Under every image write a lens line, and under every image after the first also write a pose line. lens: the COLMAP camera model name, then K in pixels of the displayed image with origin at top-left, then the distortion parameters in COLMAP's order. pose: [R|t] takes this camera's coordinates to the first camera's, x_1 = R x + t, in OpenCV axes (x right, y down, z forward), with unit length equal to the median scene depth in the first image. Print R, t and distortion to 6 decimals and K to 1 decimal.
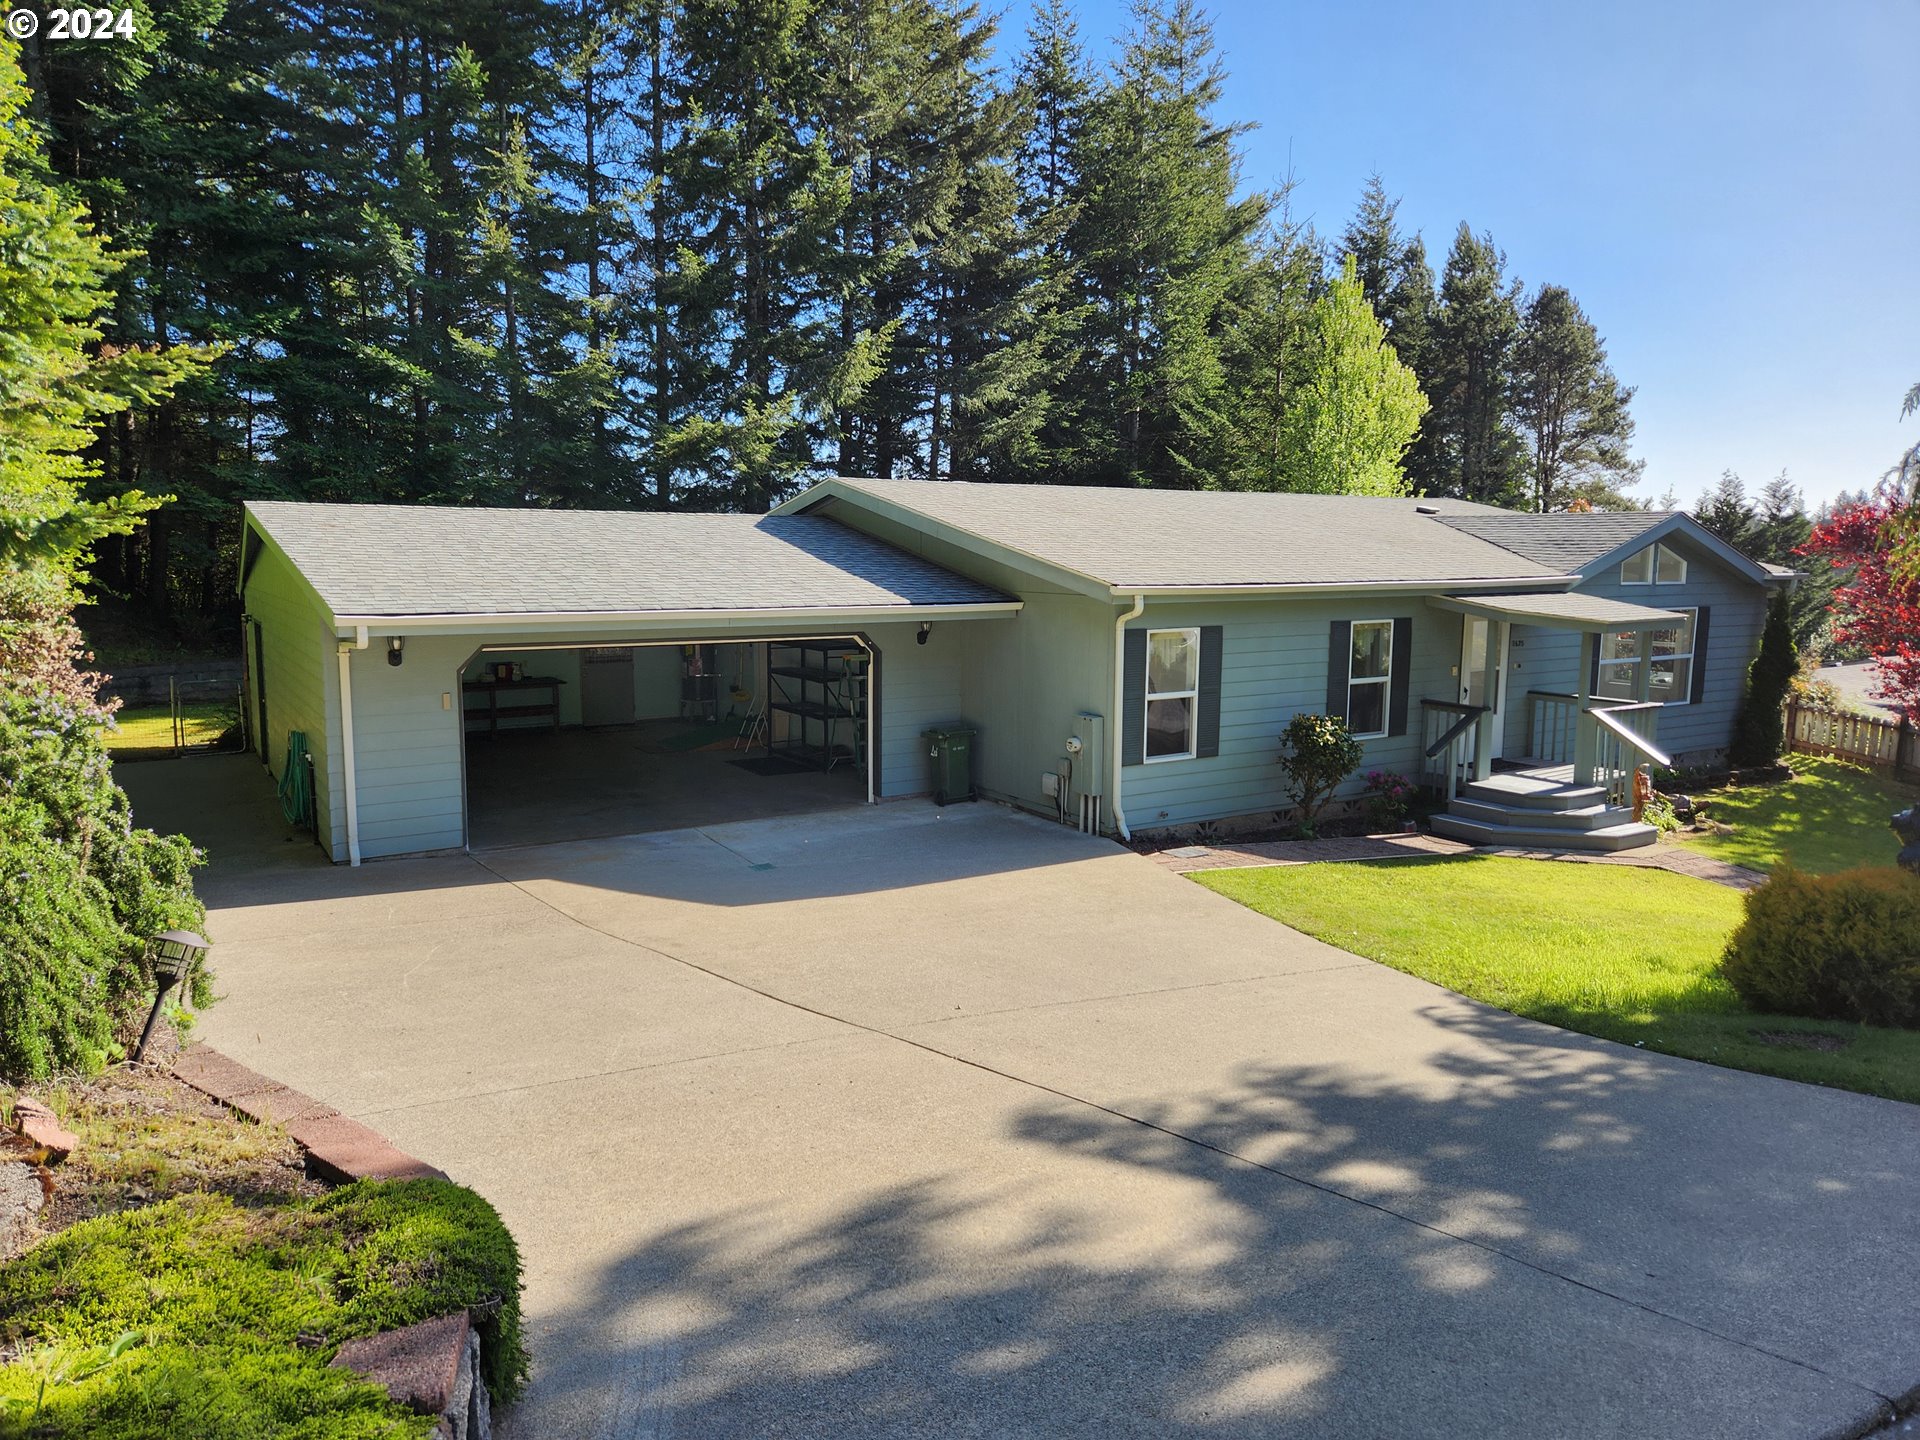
lens RADIAL K [[1295.8, 0, 959.7], [0, 1295.8, 719.3], [0, 0, 1]] dist [0.022930, -0.013183]
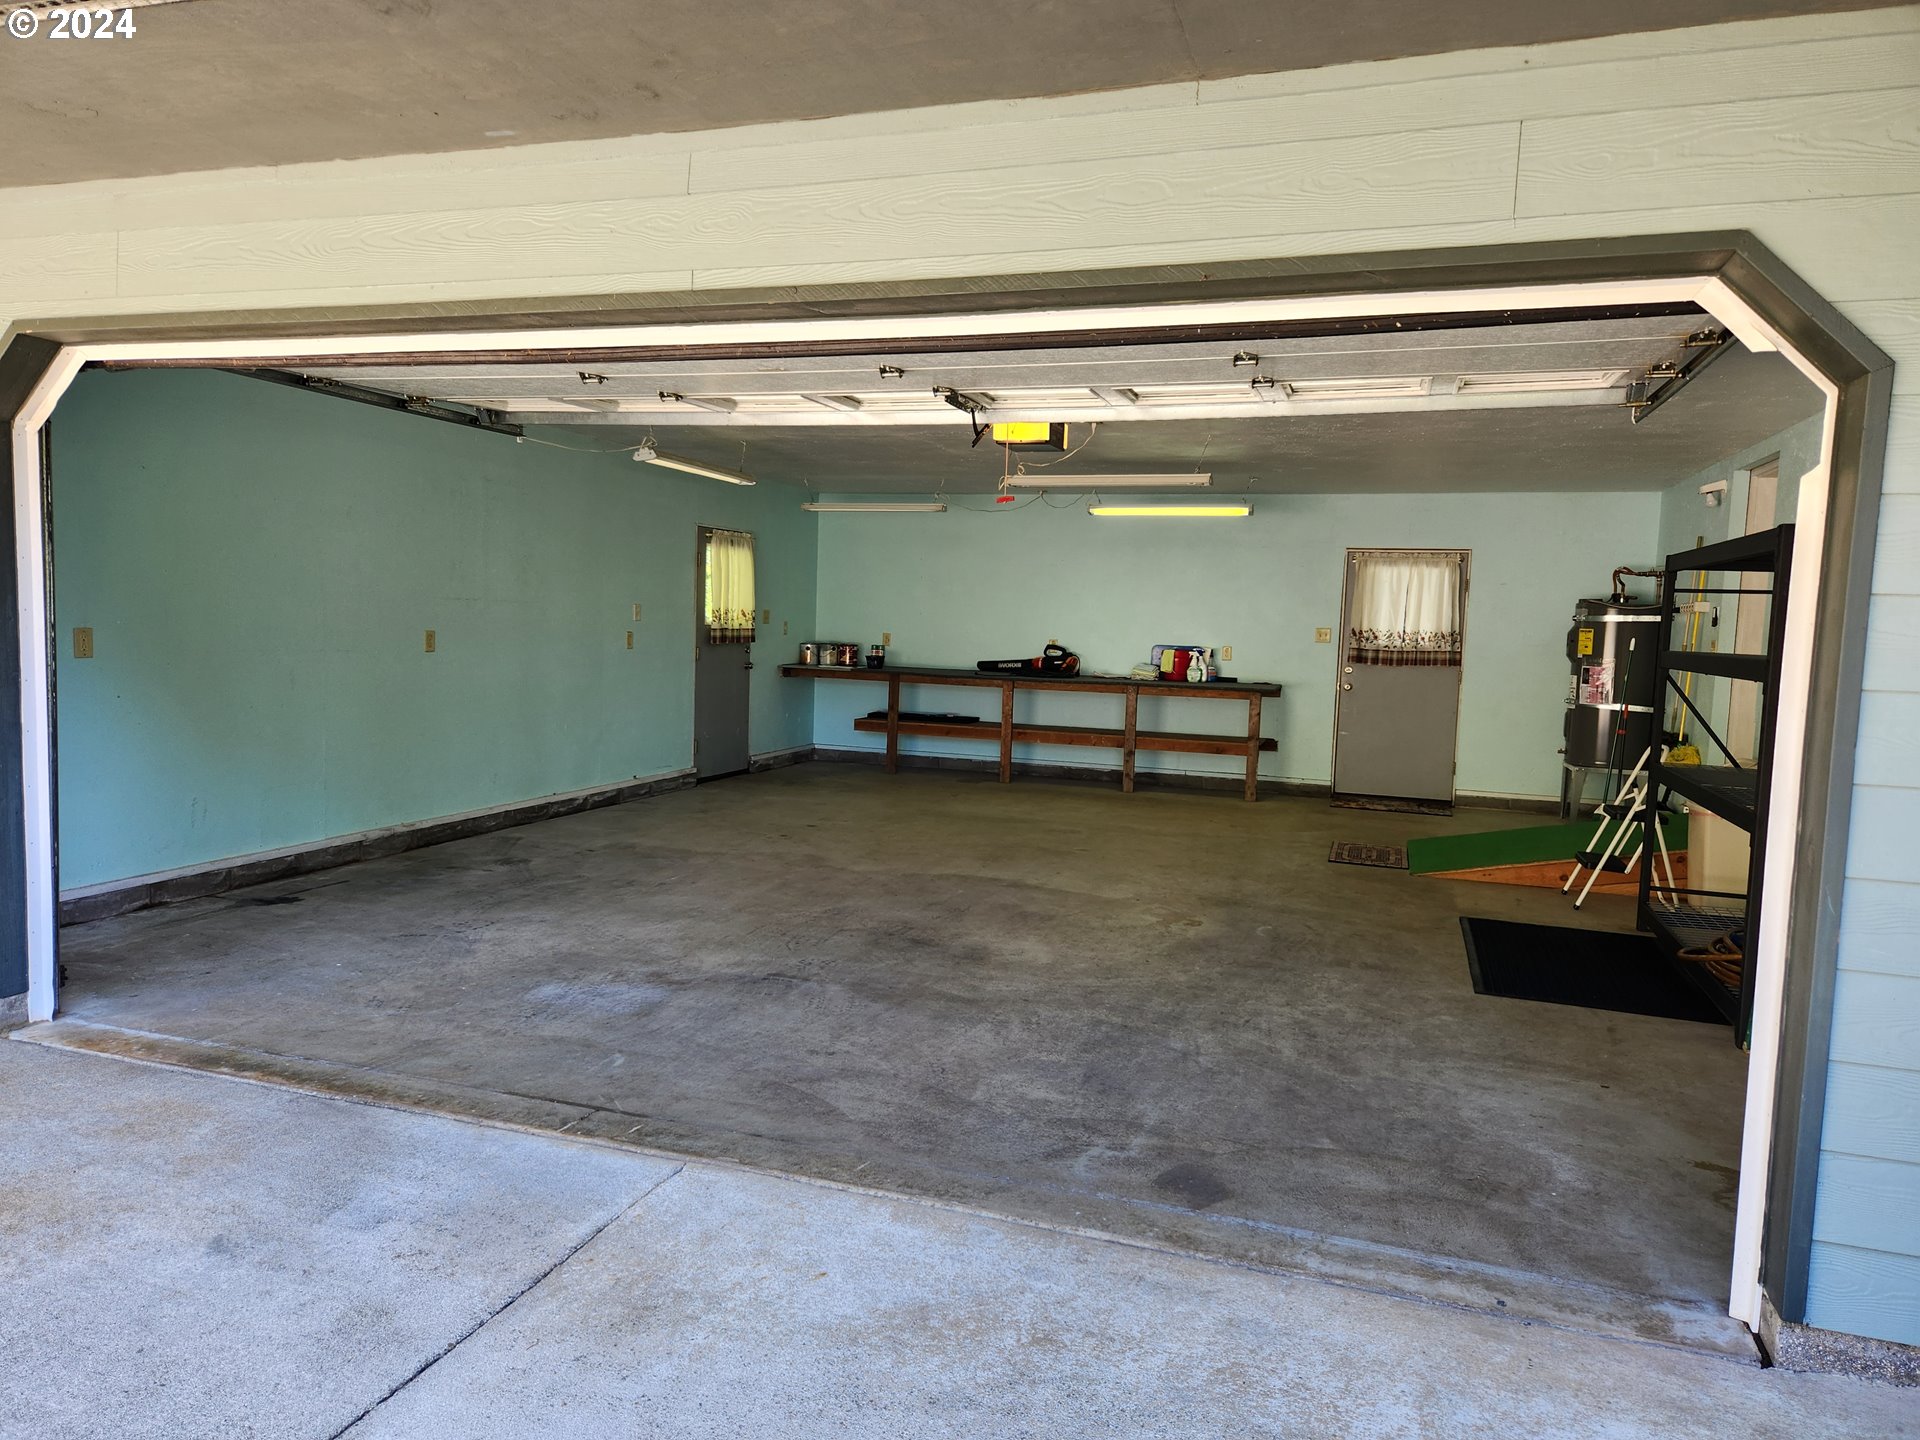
lens RADIAL K [[1295.8, 0, 958.5], [0, 1295.8, 725.5], [0, 0, 1]] dist [0.022930, -0.013183]
pose [[0.635589, 0.080562, -0.767813, -0.007991], [-0.131873, 0.991253, -0.005156, 0.002088], [0.760682, 0.104531, 0.640653, 0.604772]]
